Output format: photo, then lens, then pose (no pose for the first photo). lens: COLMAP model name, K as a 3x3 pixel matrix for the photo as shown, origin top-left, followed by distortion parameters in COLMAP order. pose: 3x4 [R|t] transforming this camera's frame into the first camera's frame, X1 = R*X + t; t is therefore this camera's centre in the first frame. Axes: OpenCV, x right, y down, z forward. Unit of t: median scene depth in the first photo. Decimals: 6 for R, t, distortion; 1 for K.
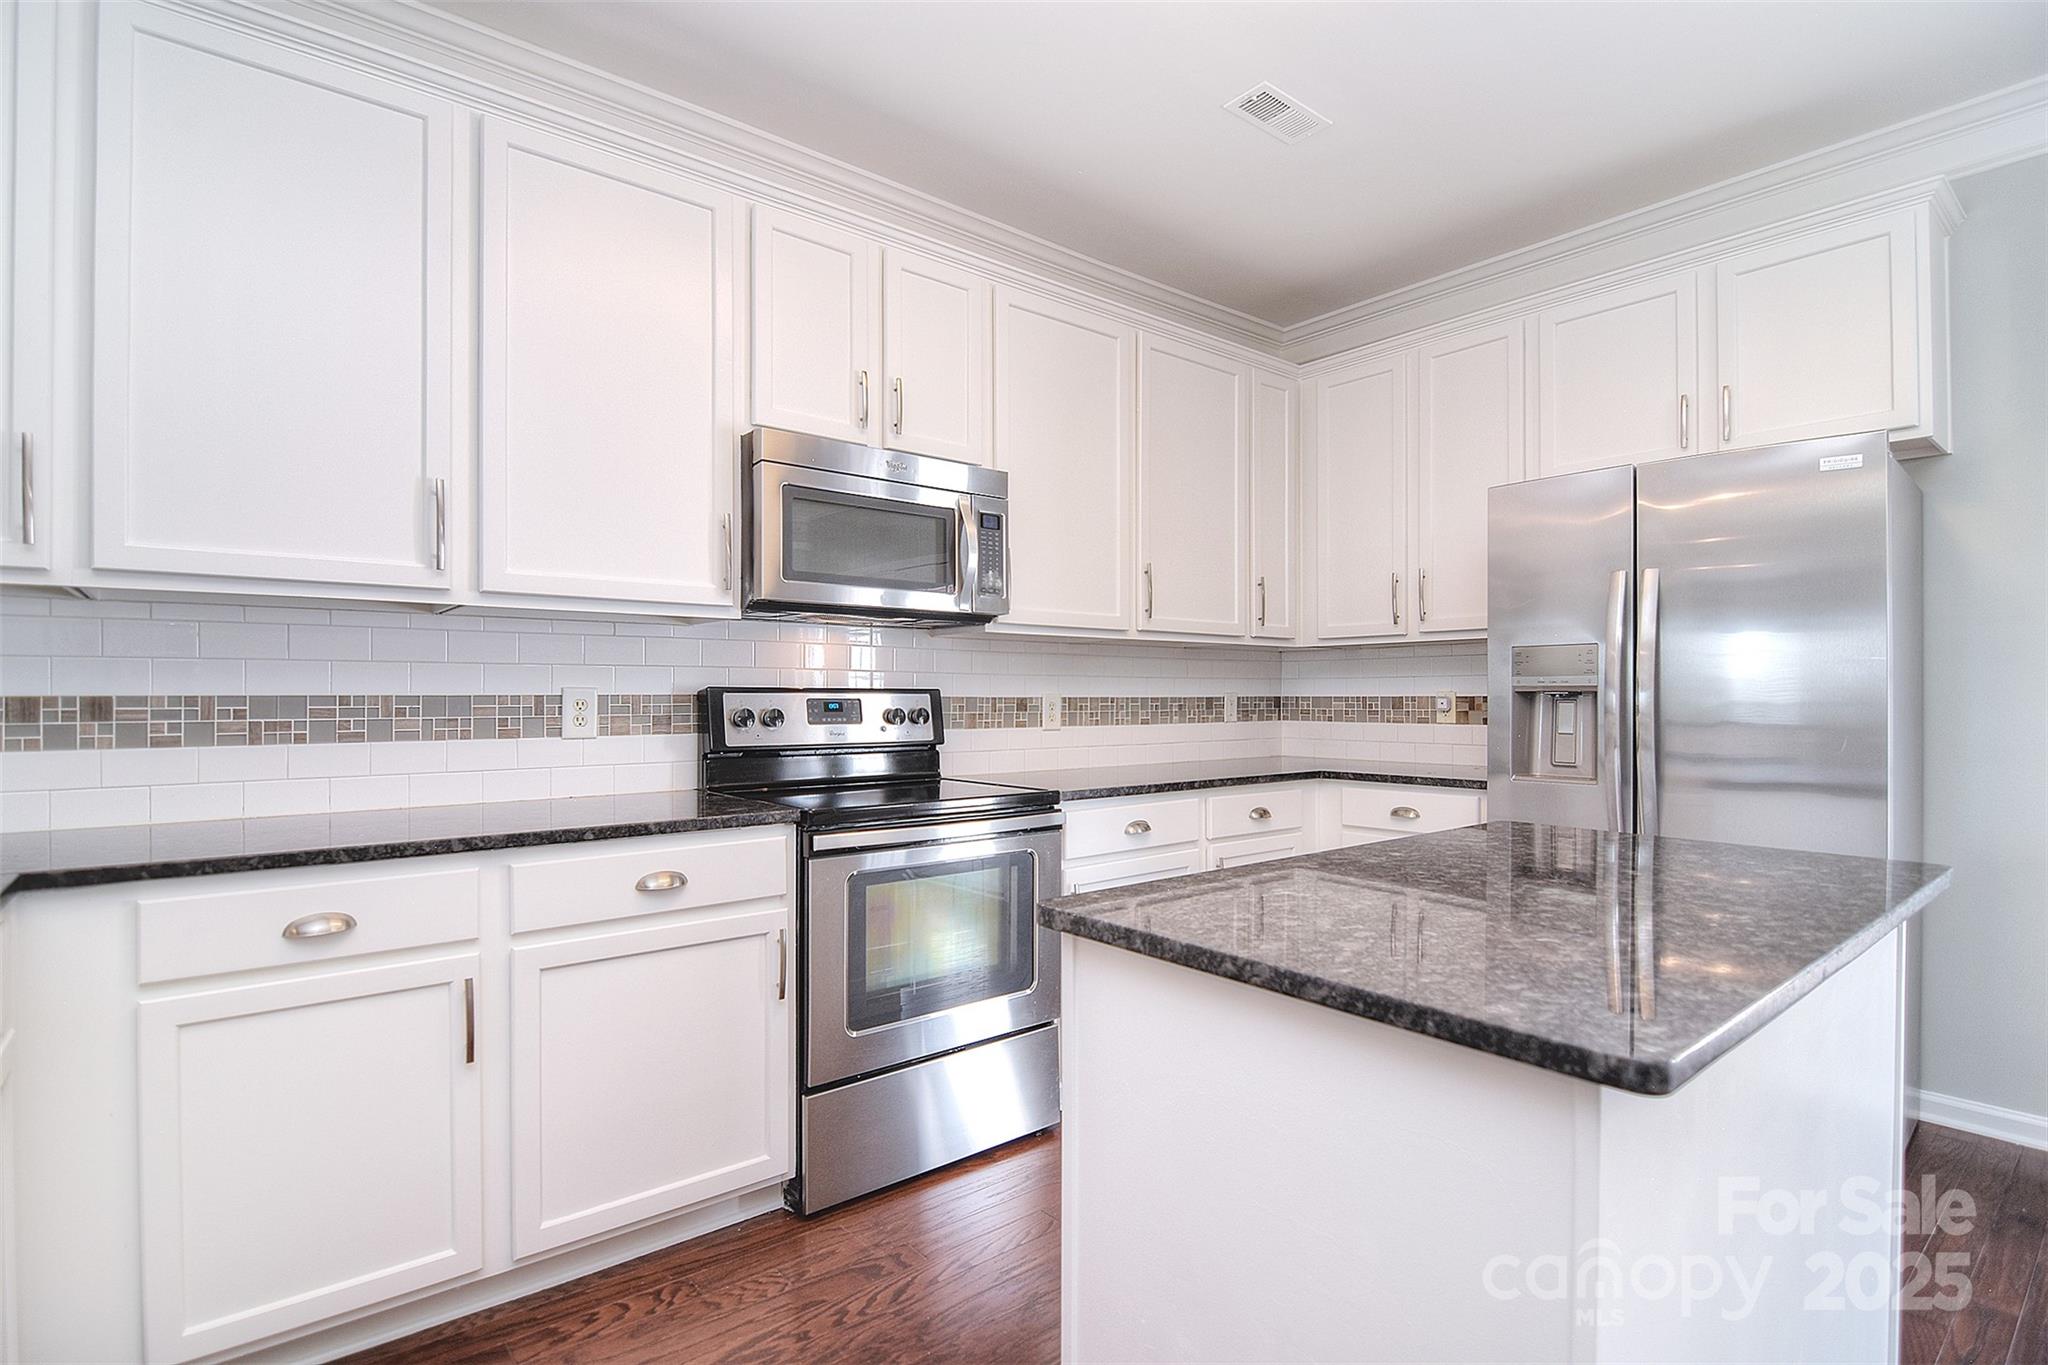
lens RADIAL K [[1005.4, 0, 1037.5], [0, 1005.4, 673.8], [0, 0, 1]] dist [-0.020128, -0.001873]
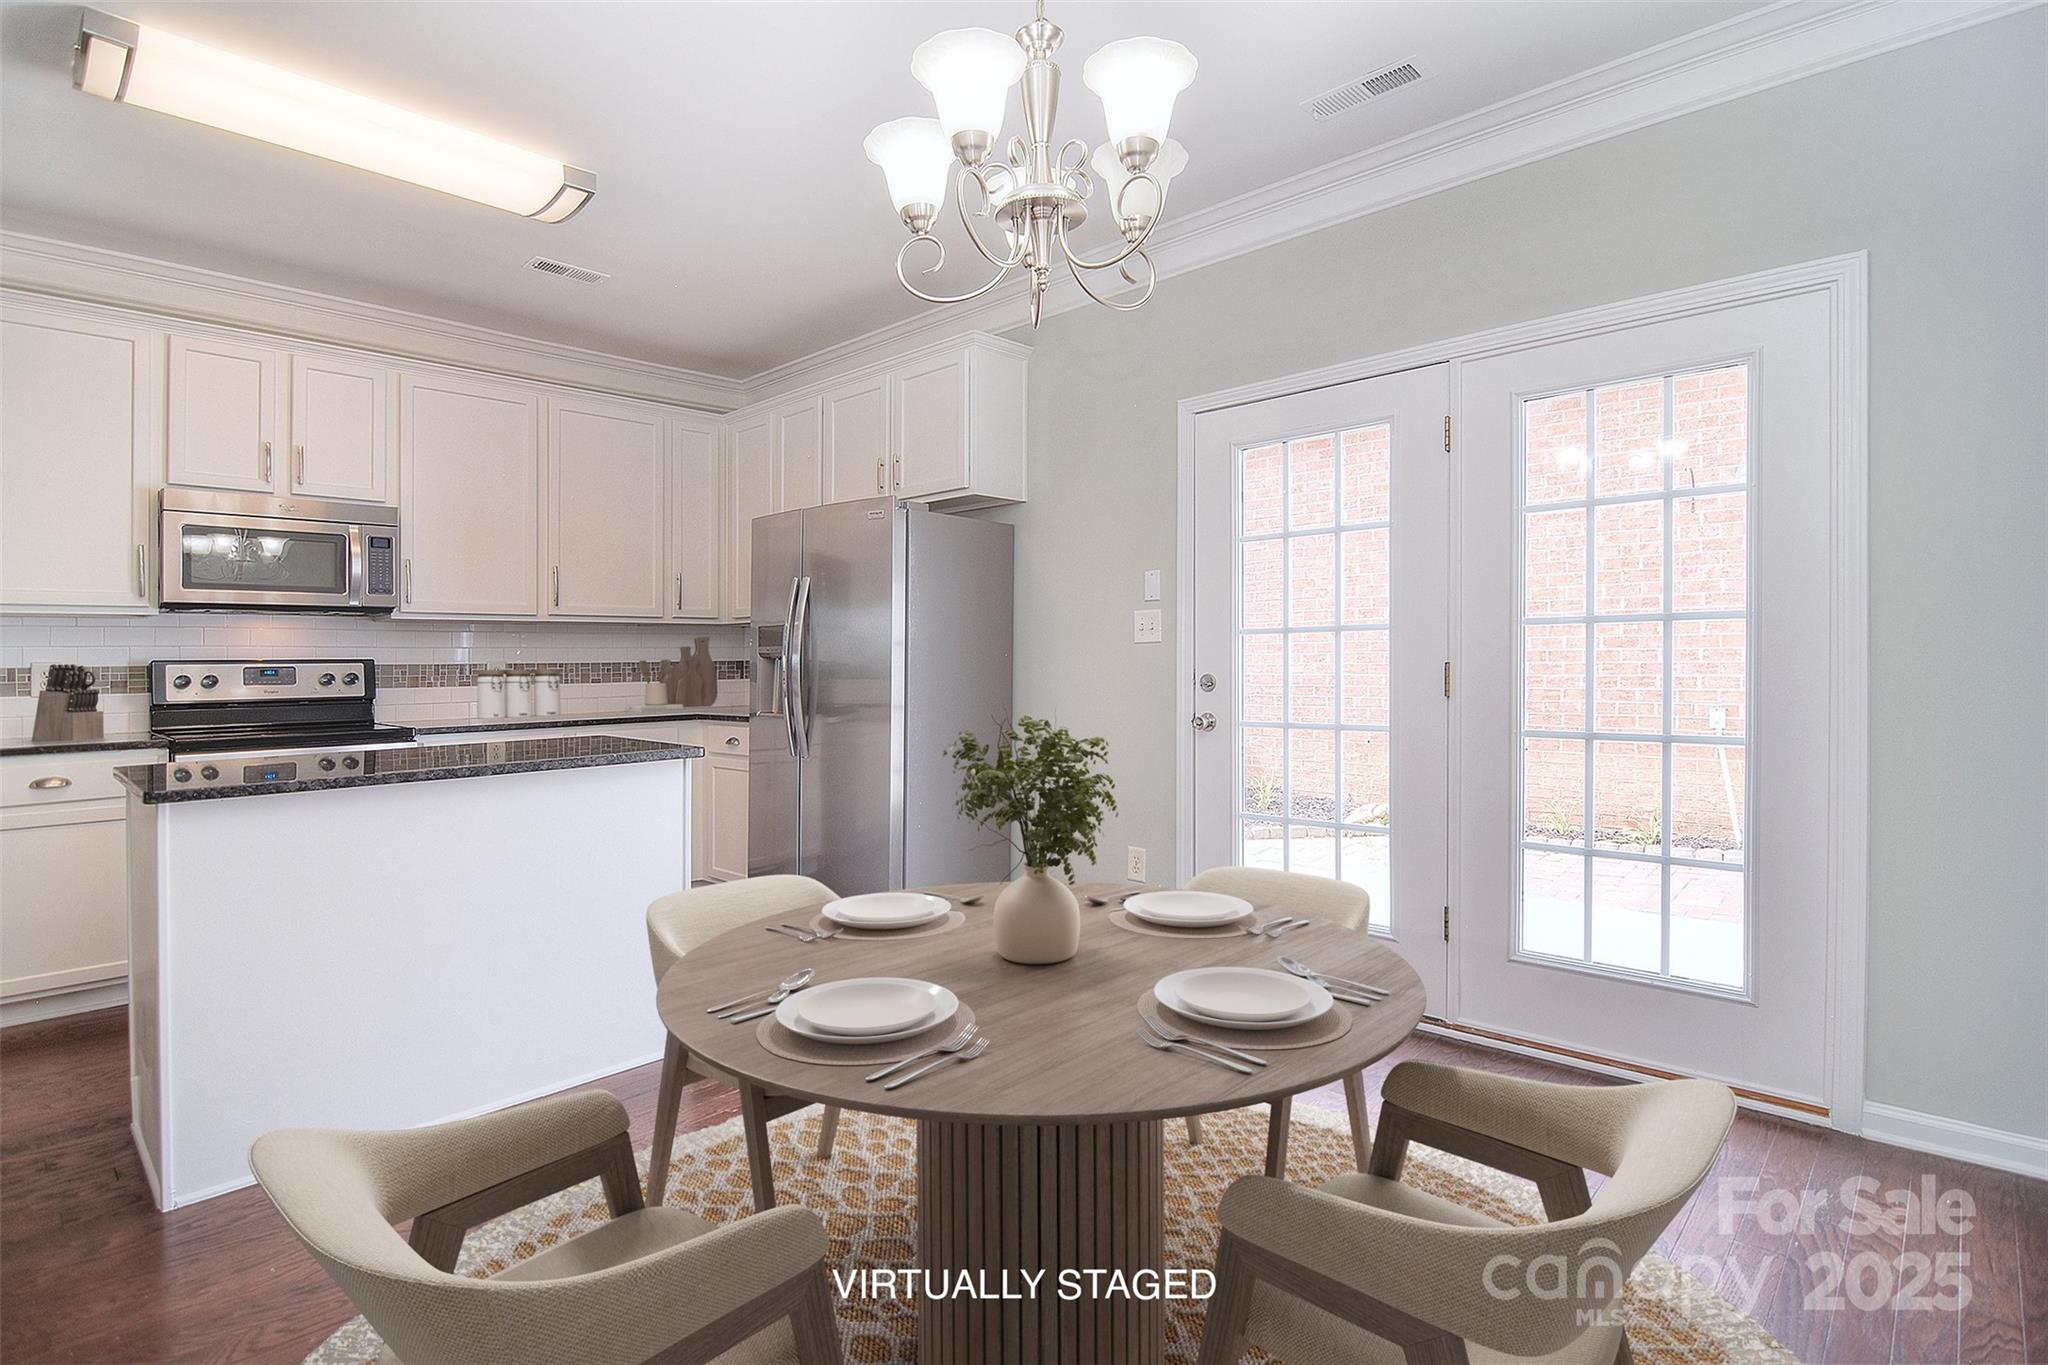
lens RADIAL K [[1022.8, 0, 1046.4], [0, 1022.8, 631.2], [0, 0, 1]] dist [-0.020549, -0.000111]
pose [[0.991991, -0.010417, 0.125877, 0.719775], [0.010996, 0.999932, -0.003910, -0.008783], [-0.125828, 0.005263, 0.992038, -0.565271]]
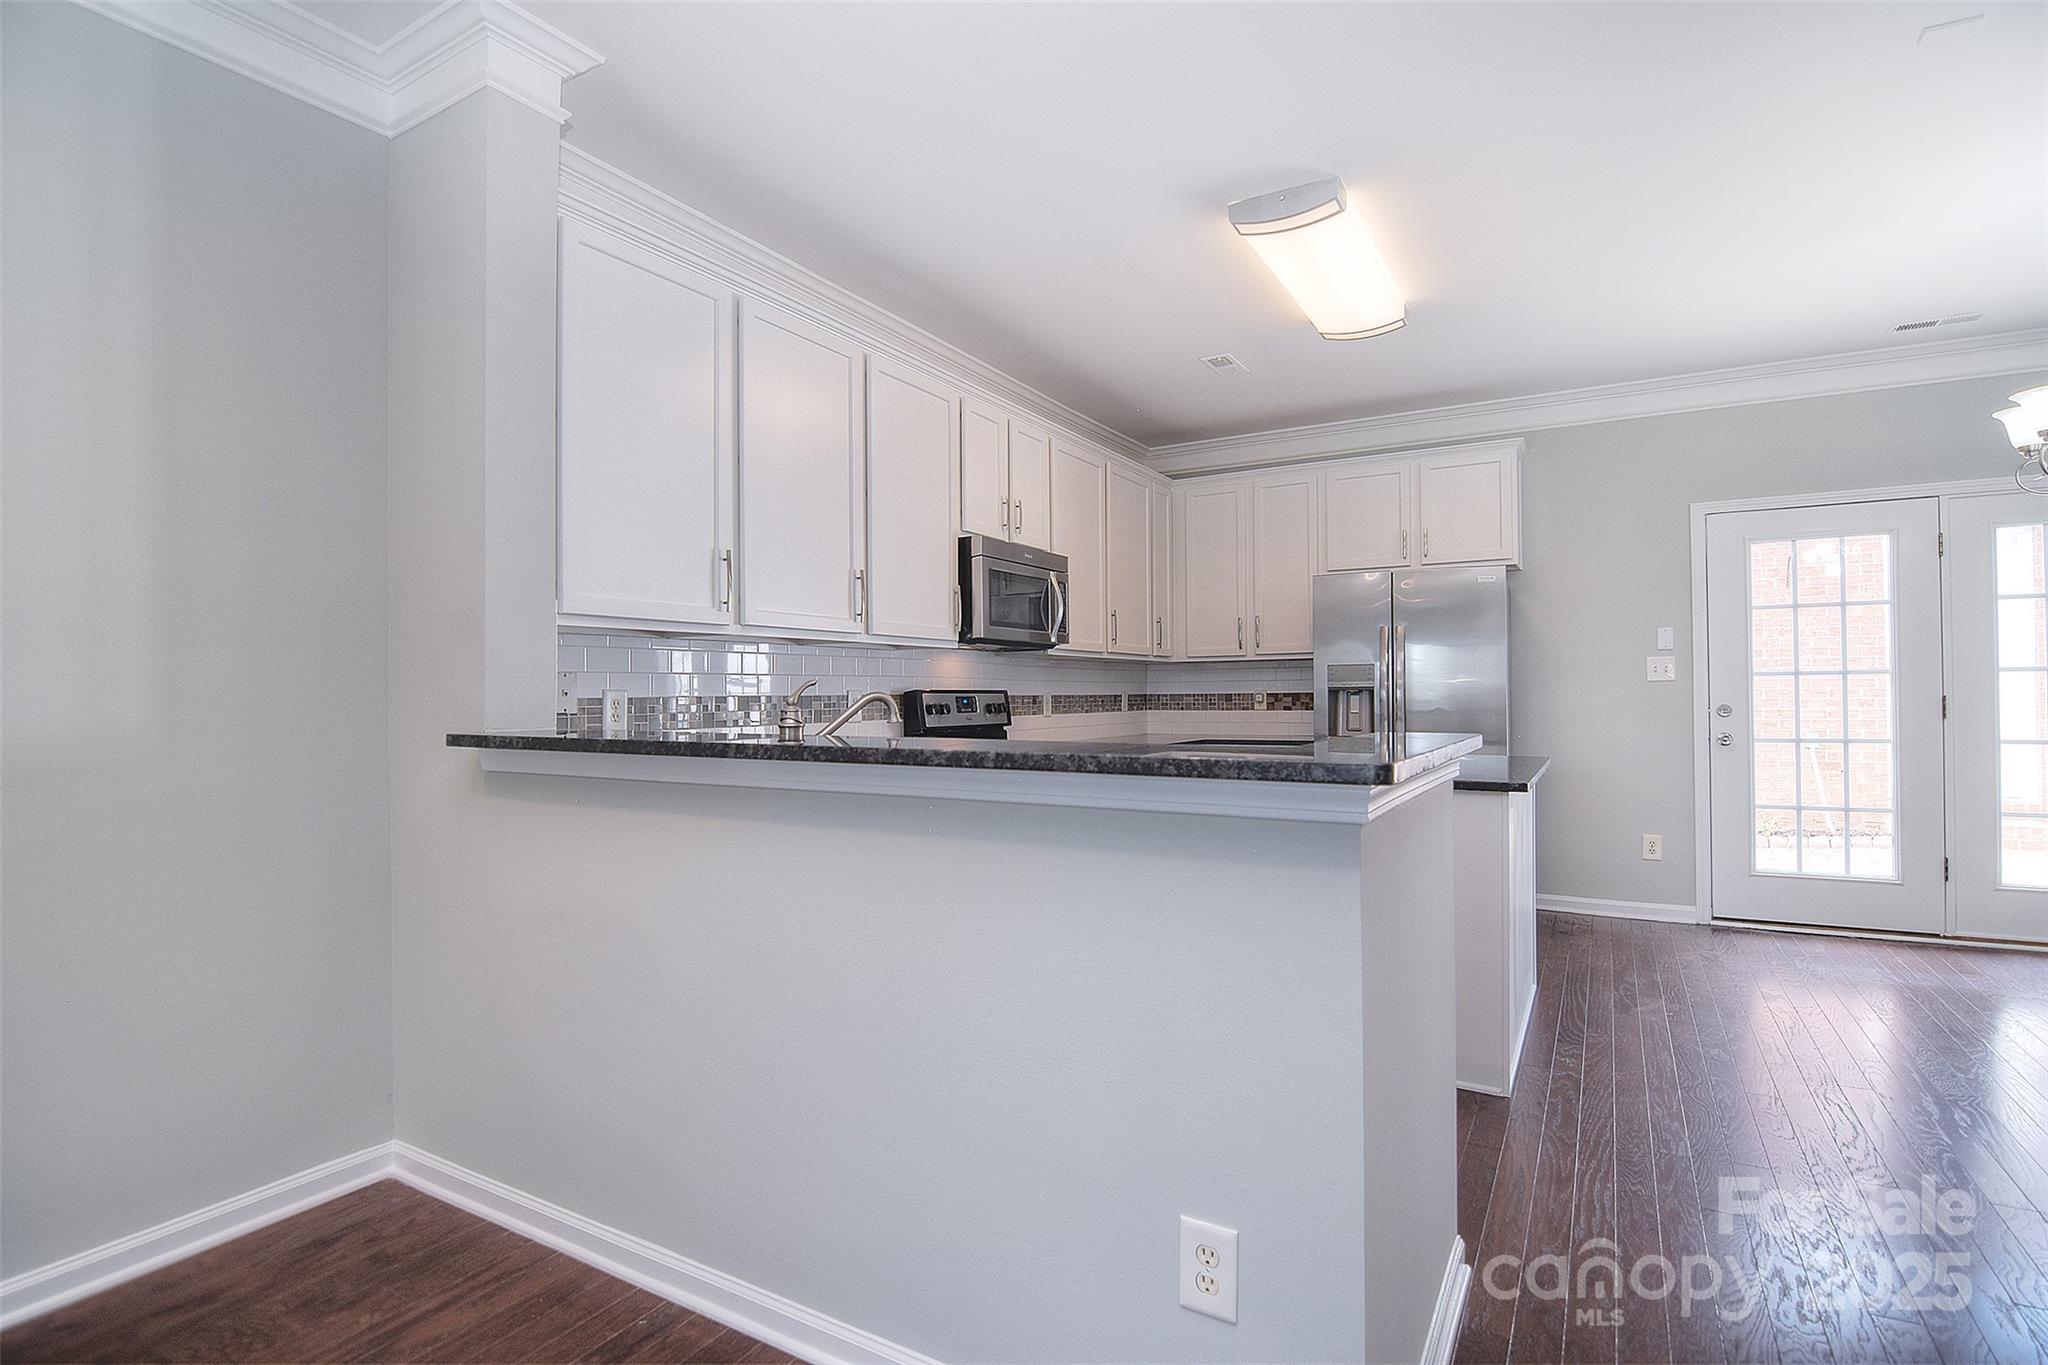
lens RADIAL K [[1005.4, 0, 1040.5], [0, 1005.4, 662.1], [0, 0, 1]] dist [-0.020128, -0.001873]
pose [[0.937617, 0.003241, 0.347656, -0.651509], [0.000830, 0.999933, -0.011562, -0.011677], [-0.347670, 0.011129, 0.937551, -0.524948]]
